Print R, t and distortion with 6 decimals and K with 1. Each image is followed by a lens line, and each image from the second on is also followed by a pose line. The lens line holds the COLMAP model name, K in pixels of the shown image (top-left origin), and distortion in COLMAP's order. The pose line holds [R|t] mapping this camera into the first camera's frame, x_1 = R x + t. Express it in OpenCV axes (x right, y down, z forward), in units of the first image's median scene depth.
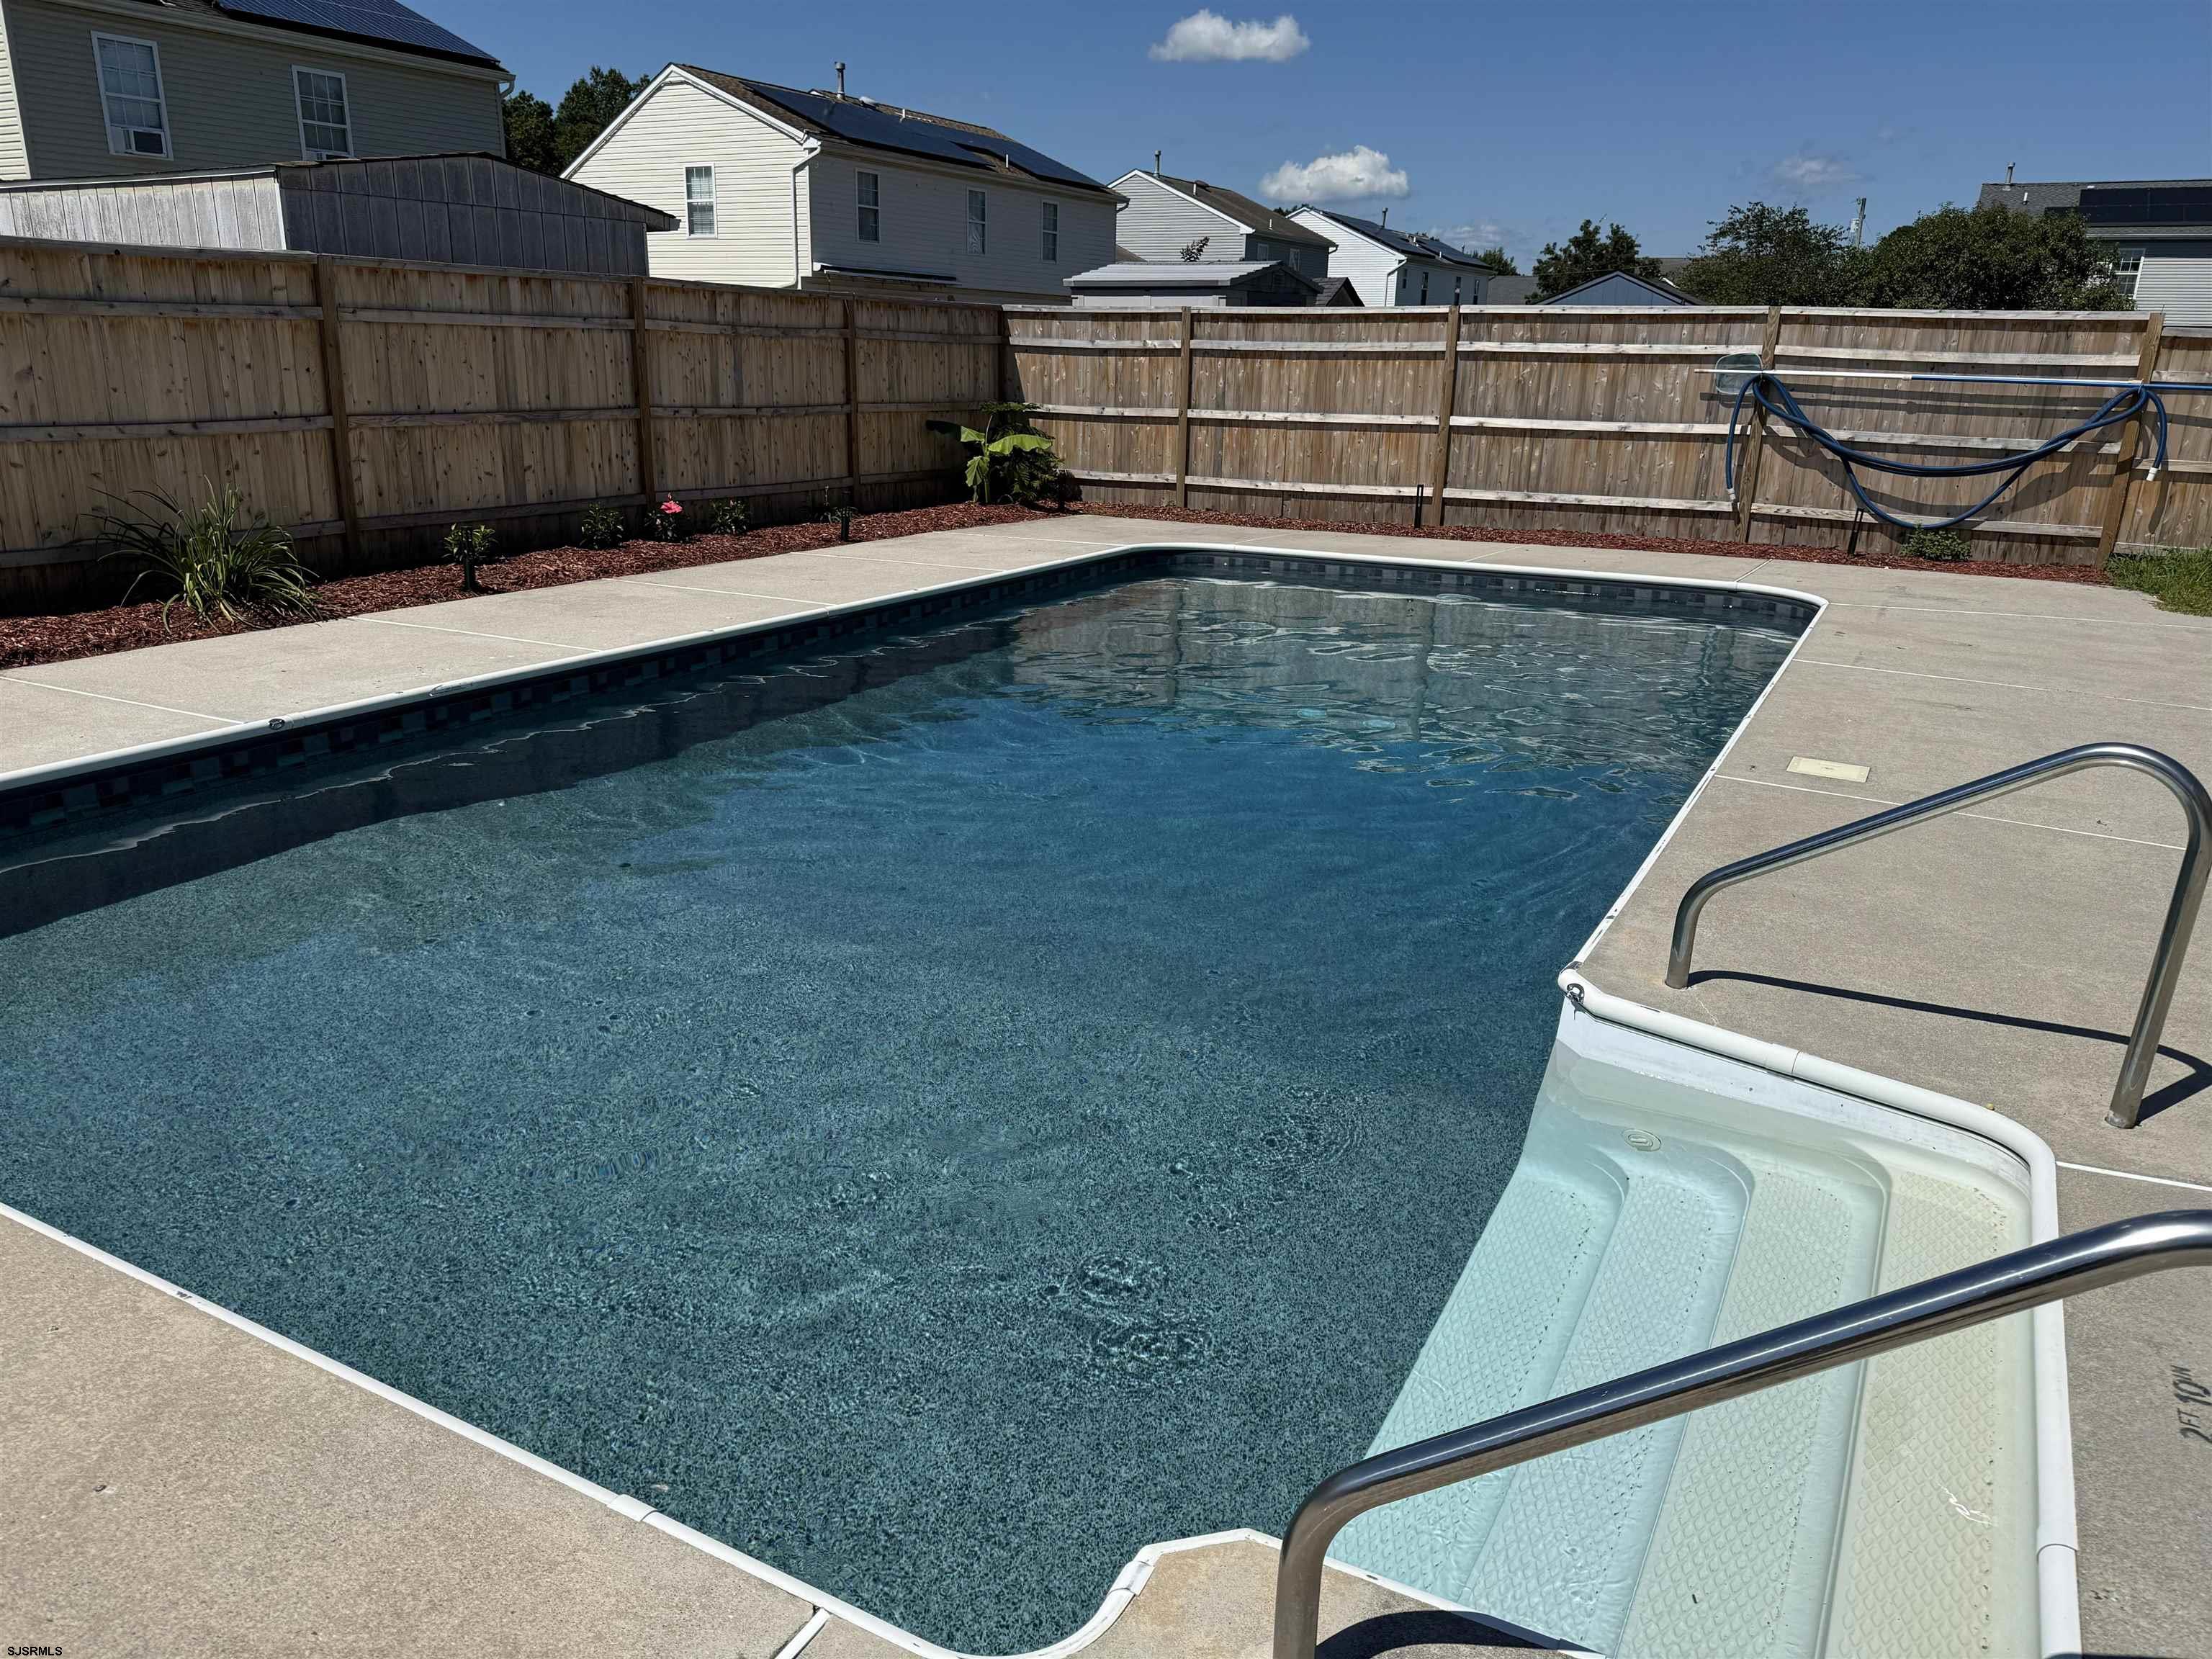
lens RADIAL K [[1553.6, 0, 1114.1], [0, 1553.6, 836.6], [0, 0, 1]] dist [-0.035827, 0.001731]
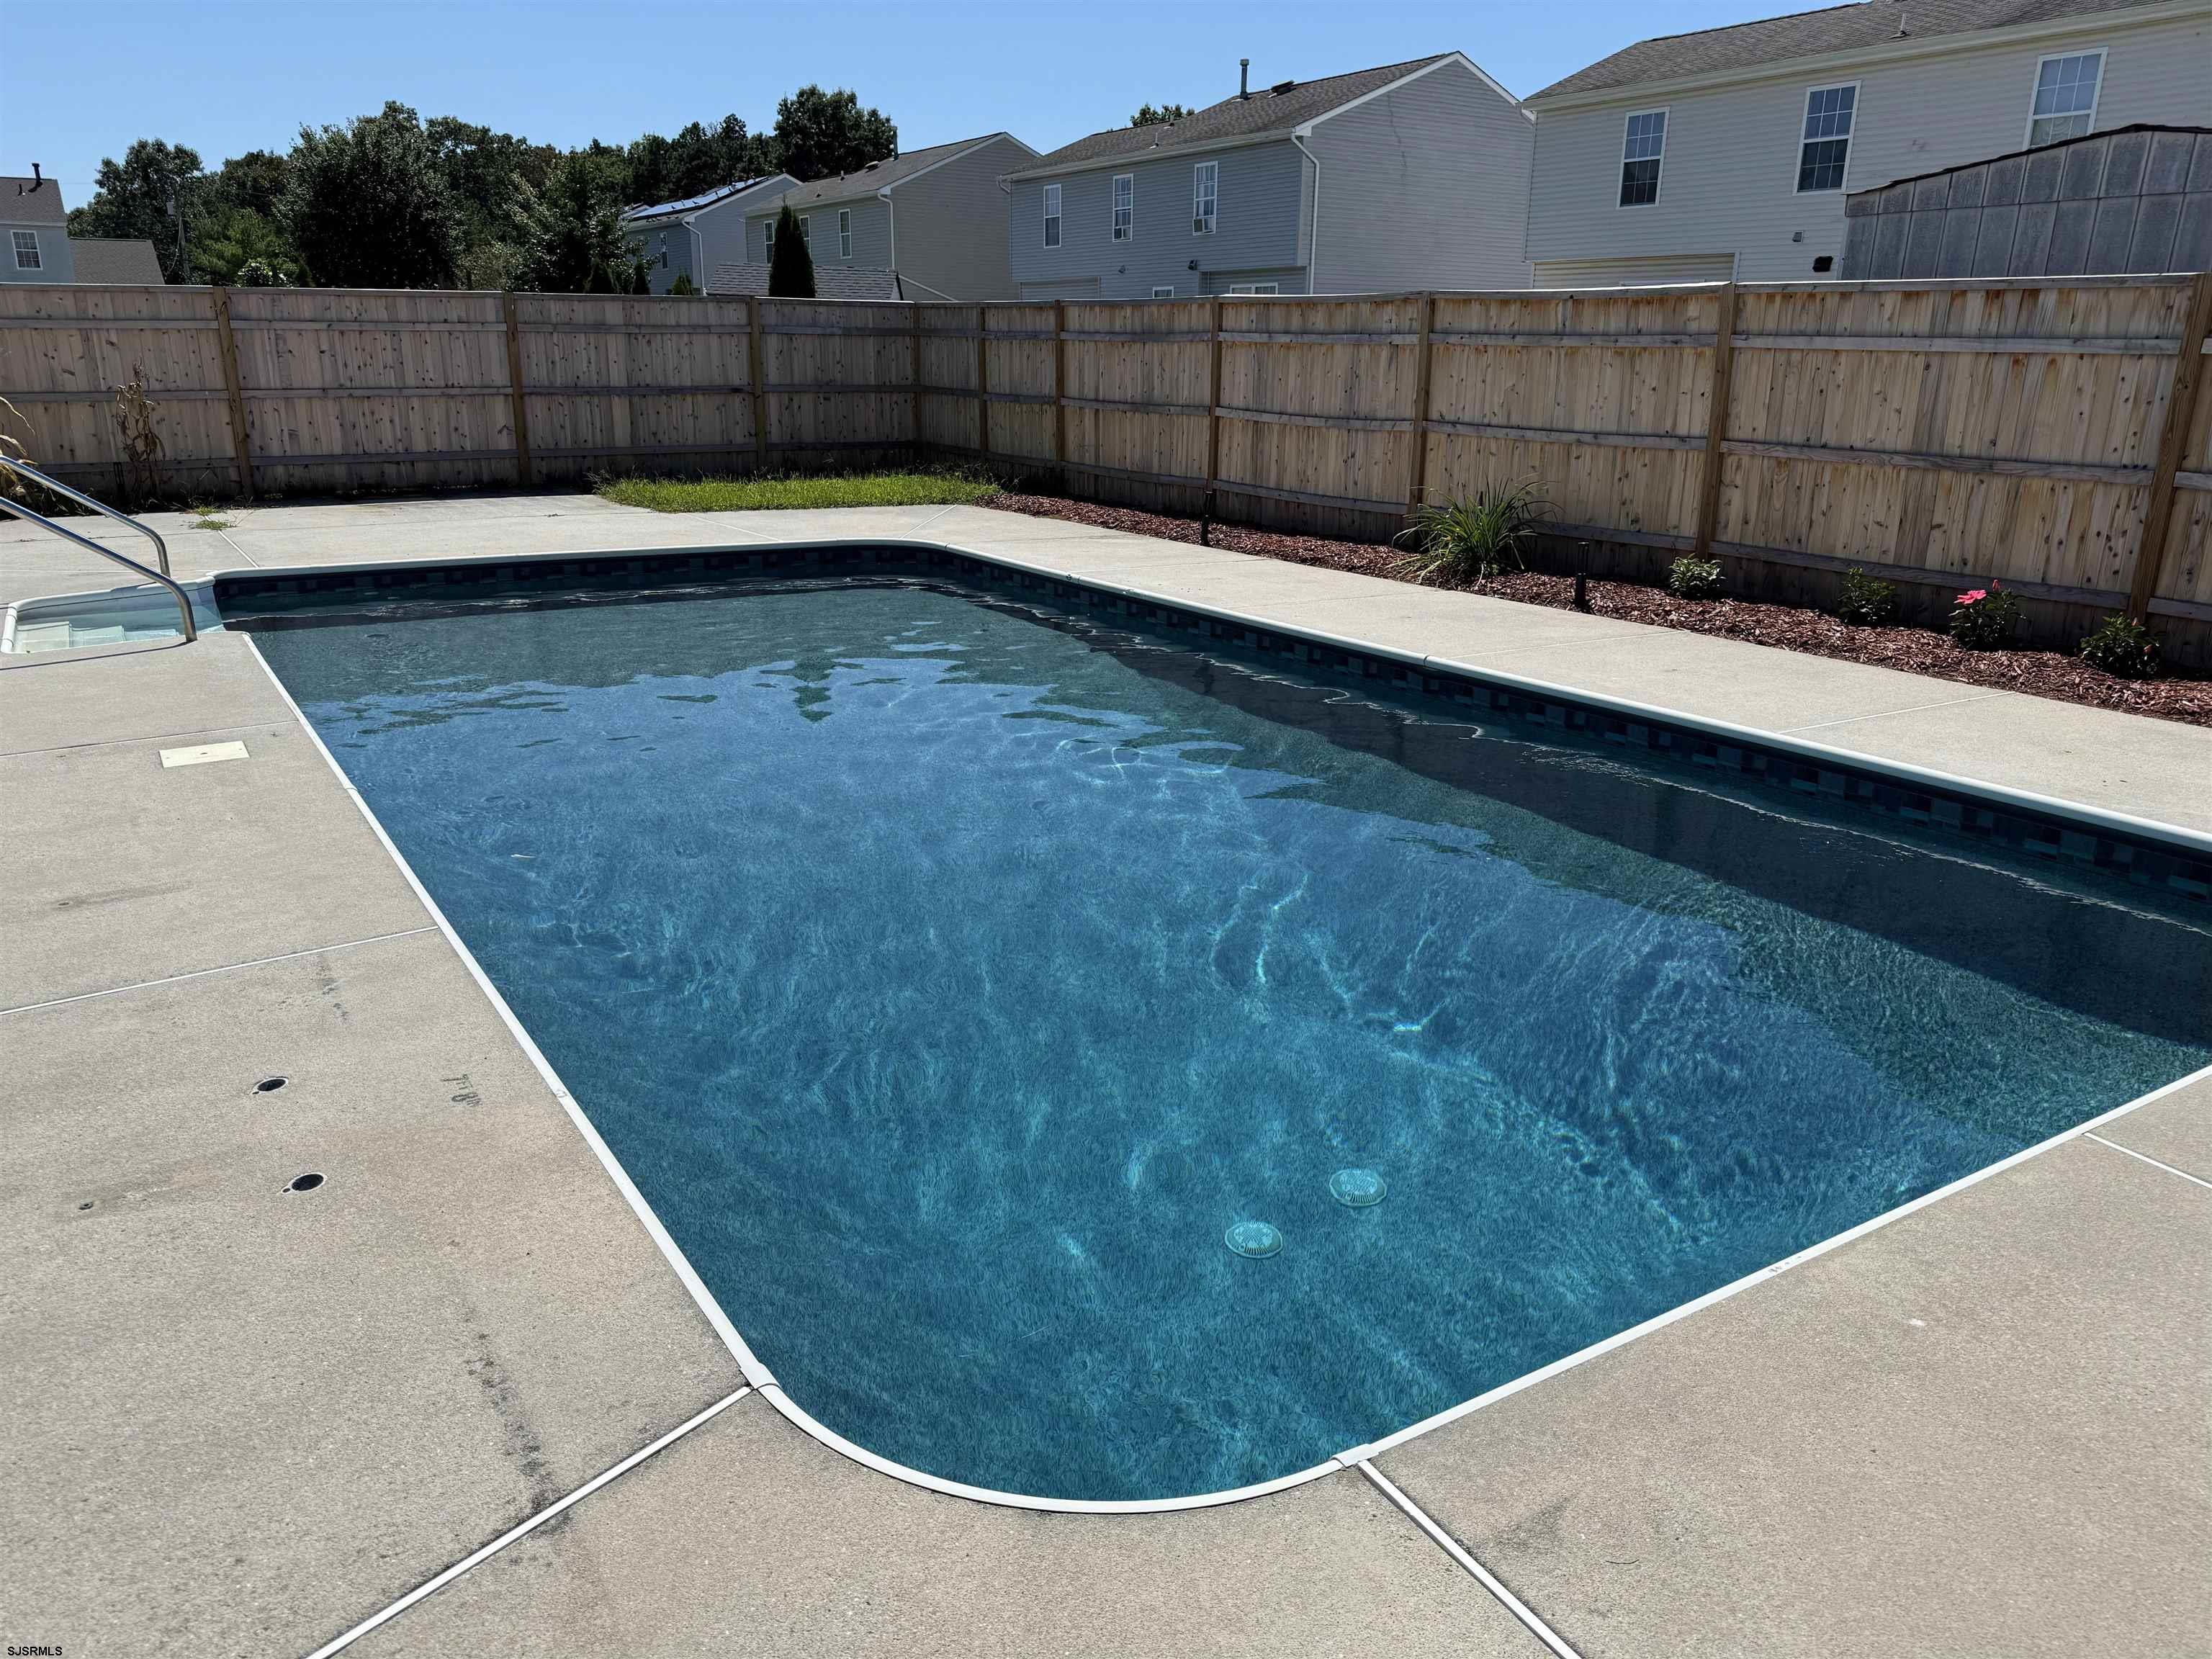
lens RADIAL K [[1553.6, 0, 1111.3], [0, 1553.6, 826.0], [0, 0, 1]] dist [-0.035827, 0.001731]
pose [[-0.479107, 0.219763, -0.849800, 0.601737], [-0.288984, 0.874684, 0.389123, -0.320425], [0.828821, 0.432010, -0.355559, 1.101691]]
